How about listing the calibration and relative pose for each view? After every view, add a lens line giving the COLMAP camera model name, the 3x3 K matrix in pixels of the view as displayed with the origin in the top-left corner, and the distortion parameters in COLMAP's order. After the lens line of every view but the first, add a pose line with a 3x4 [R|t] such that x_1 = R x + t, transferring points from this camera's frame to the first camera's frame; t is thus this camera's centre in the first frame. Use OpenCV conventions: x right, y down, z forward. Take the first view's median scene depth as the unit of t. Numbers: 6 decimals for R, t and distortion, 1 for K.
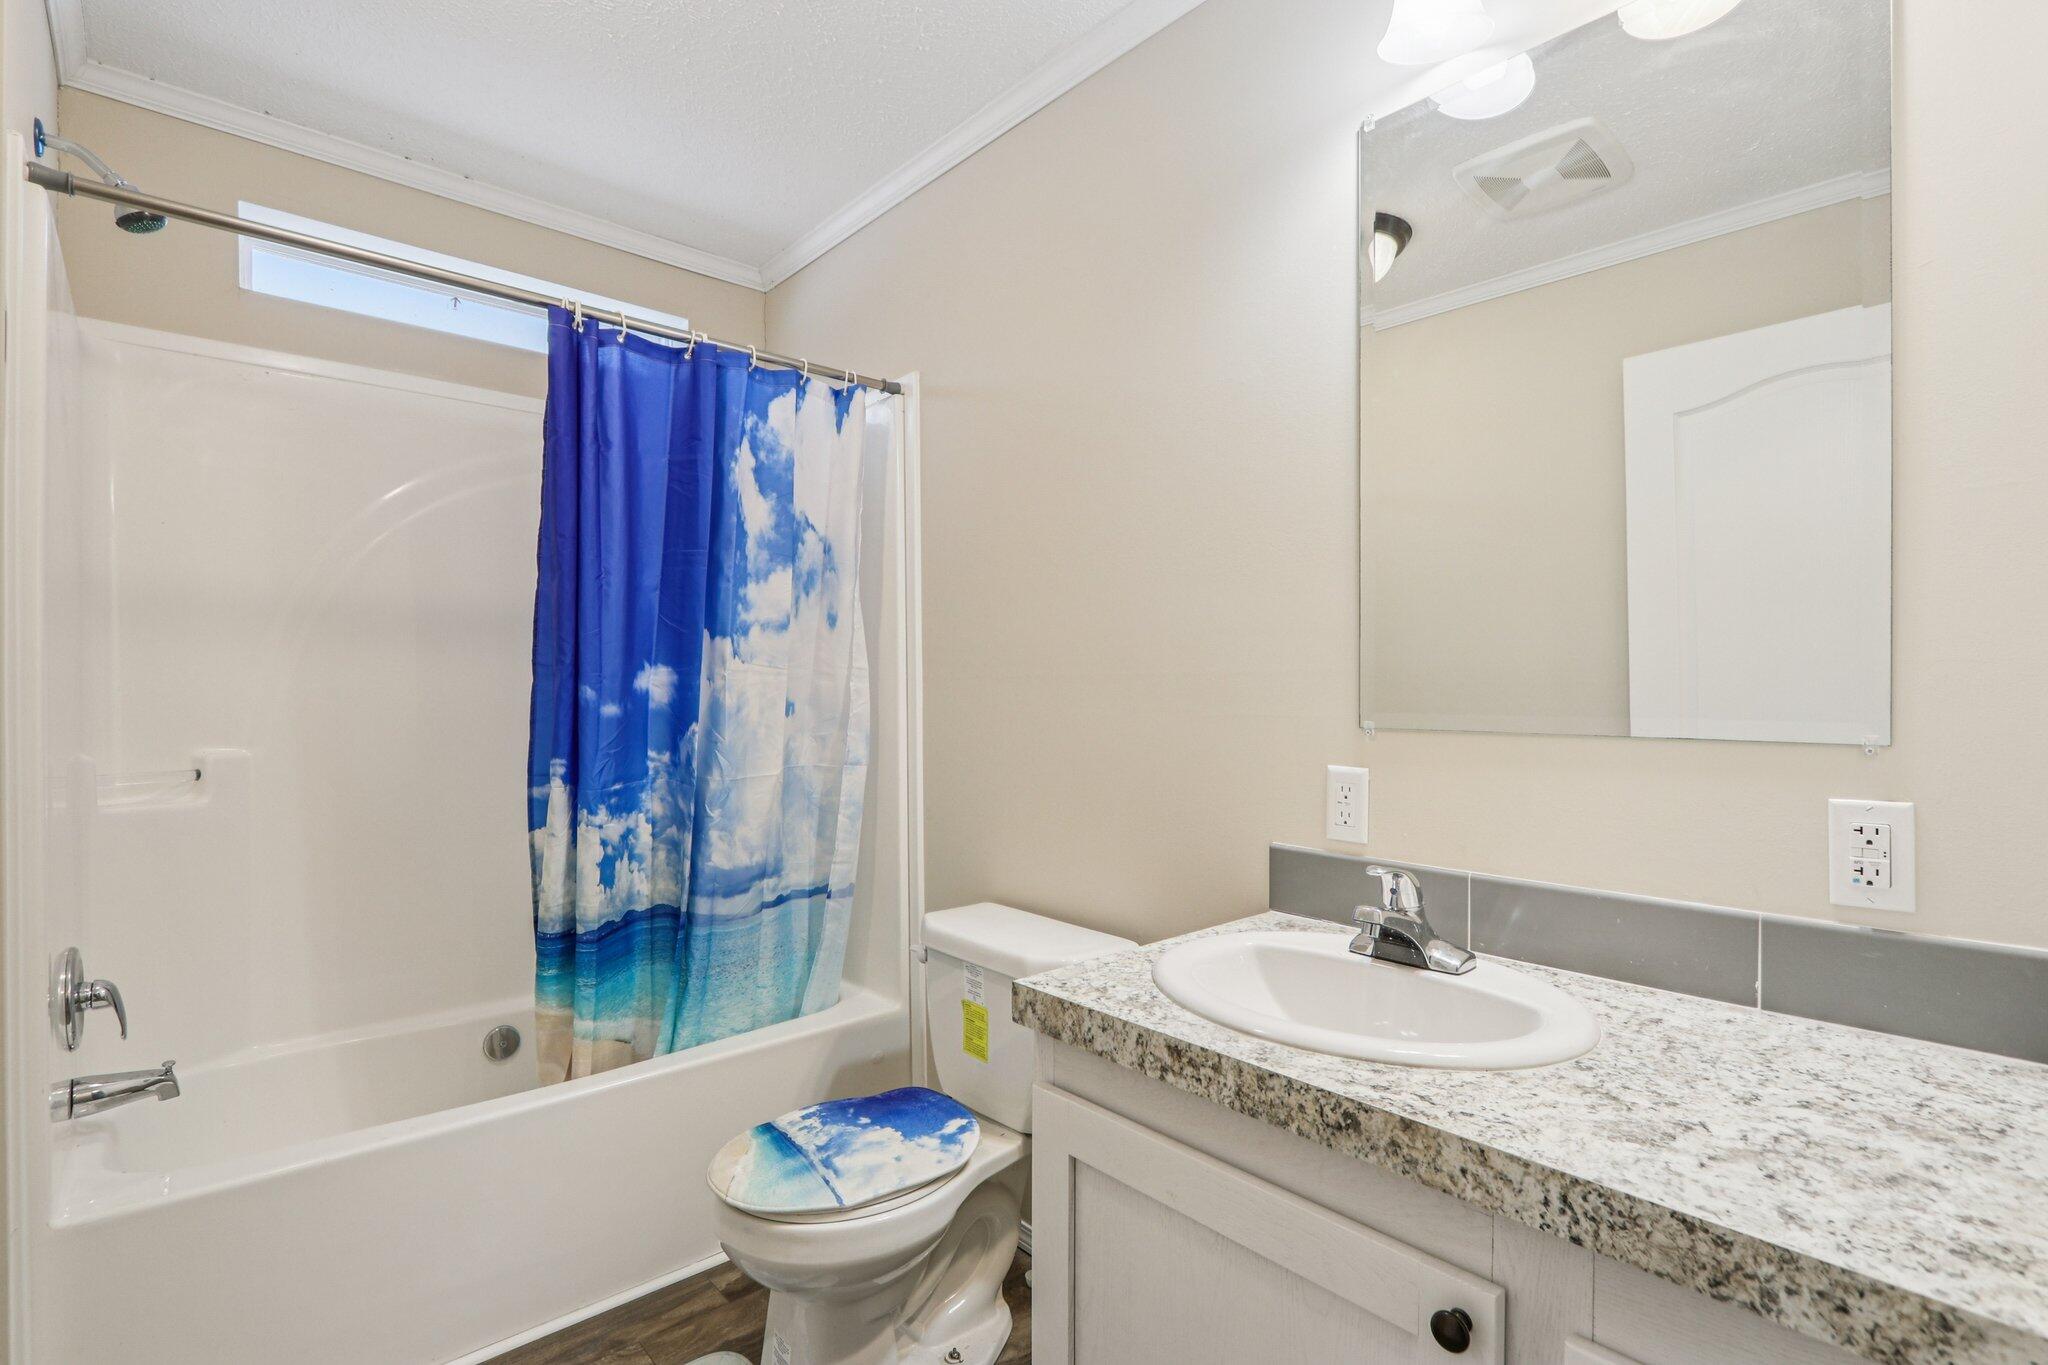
lens RADIAL K [[948.2, 0, 1021.1], [0, 948.2, 684.7], [0, 0, 1]] dist [-0.011908, 0.000743]
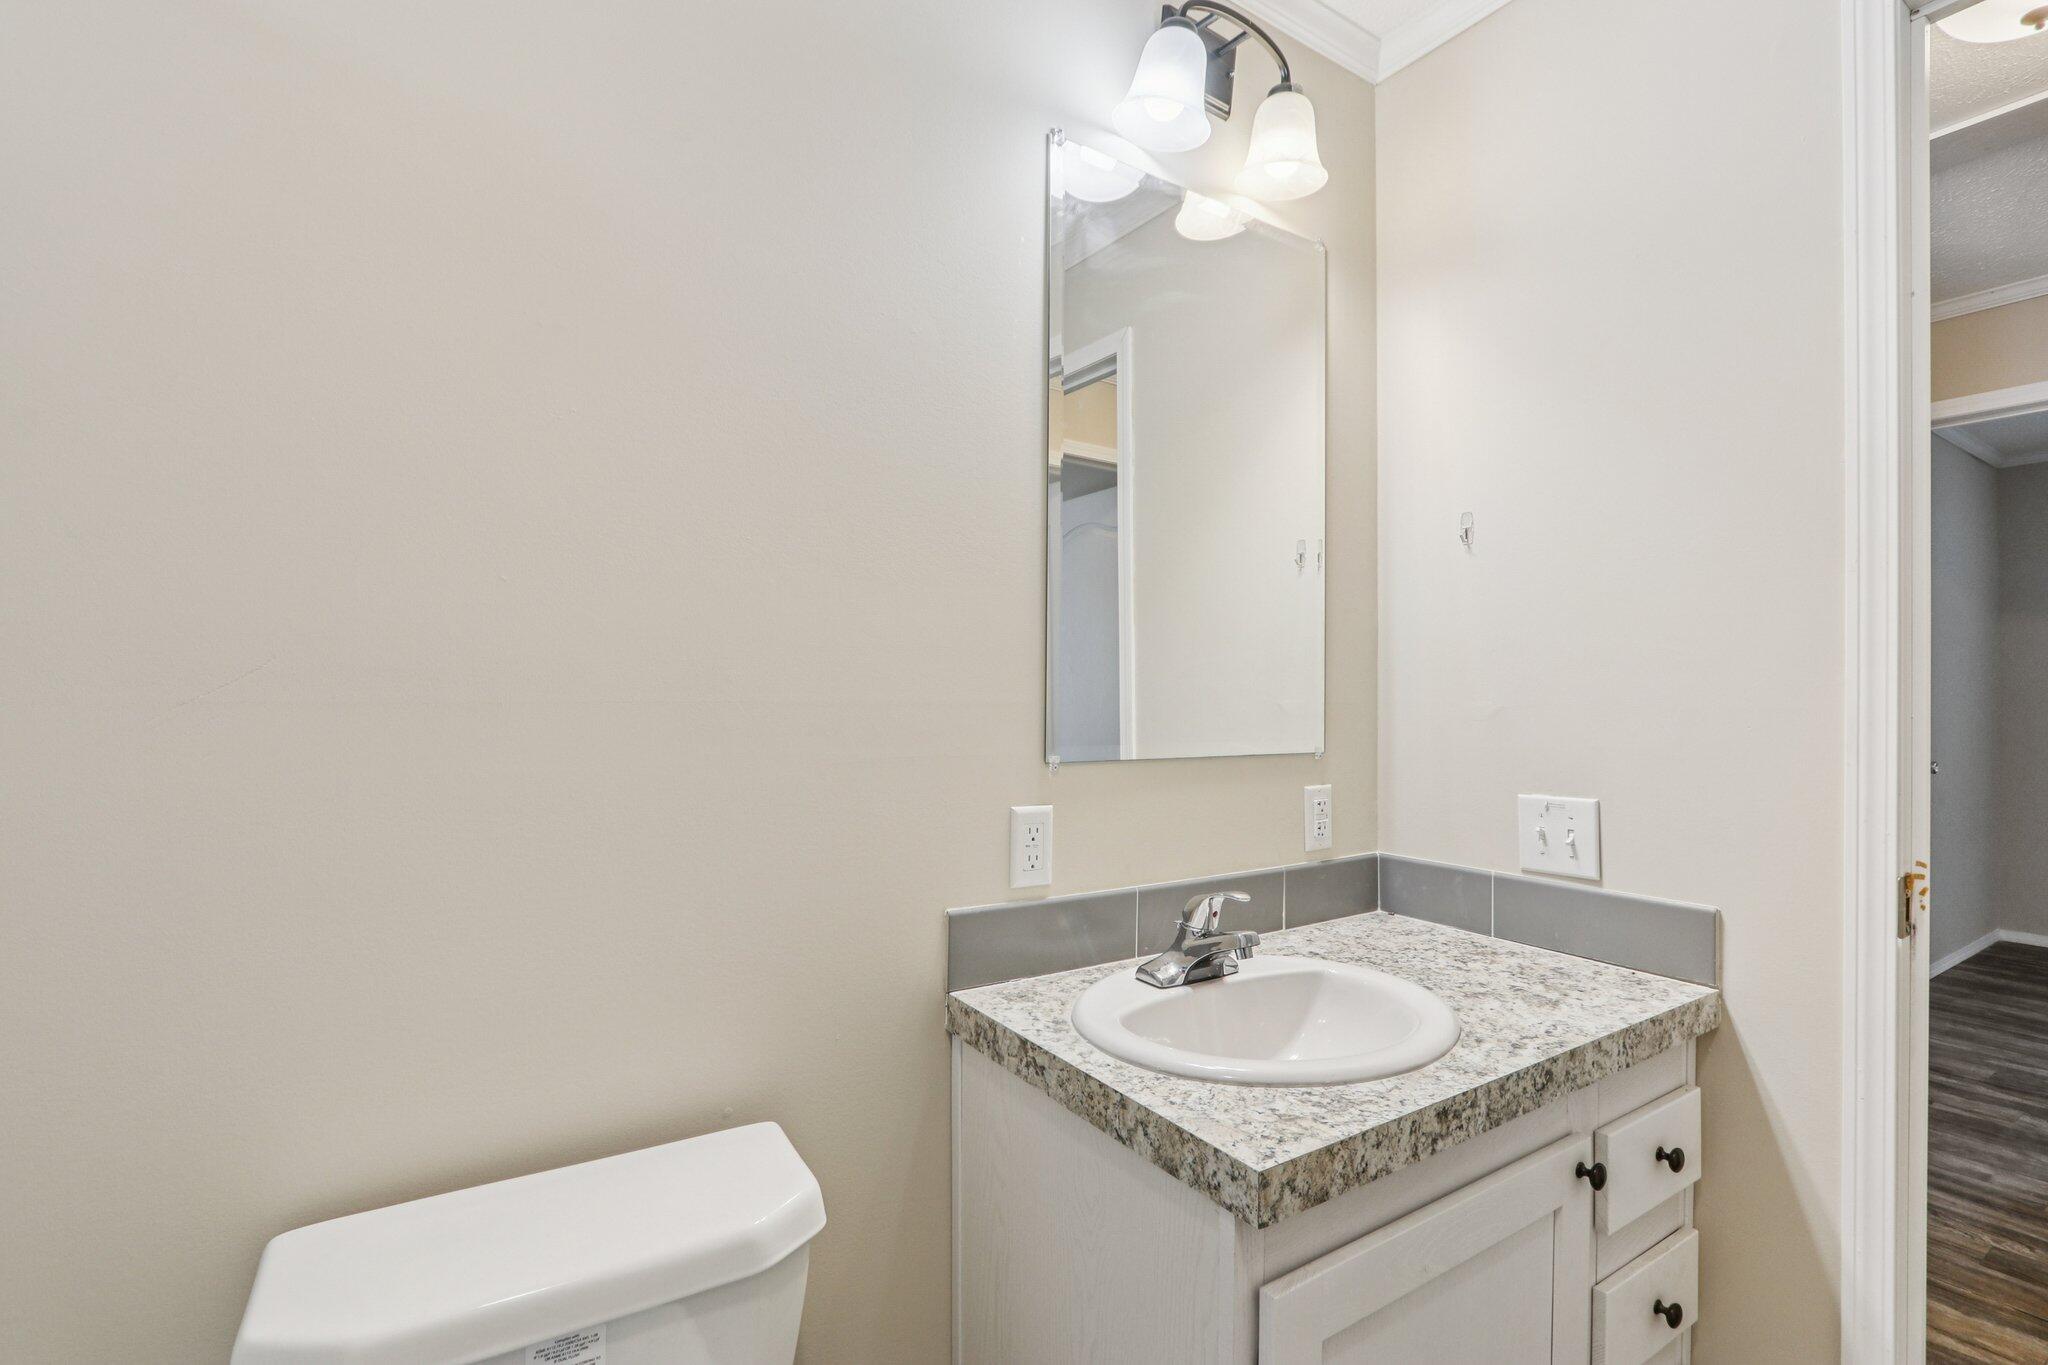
lens RADIAL K [[948.2, 0, 1026.1], [0, 948.2, 681.9], [0, 0, 1]] dist [-0.011908, 0.000743]
pose [[0.138677, 0.009700, 0.990290, -0.847292], [-0.015782, 0.999847, -0.007583, -0.041768], [-0.990212, -0.014577, 0.138809, 1.275620]]
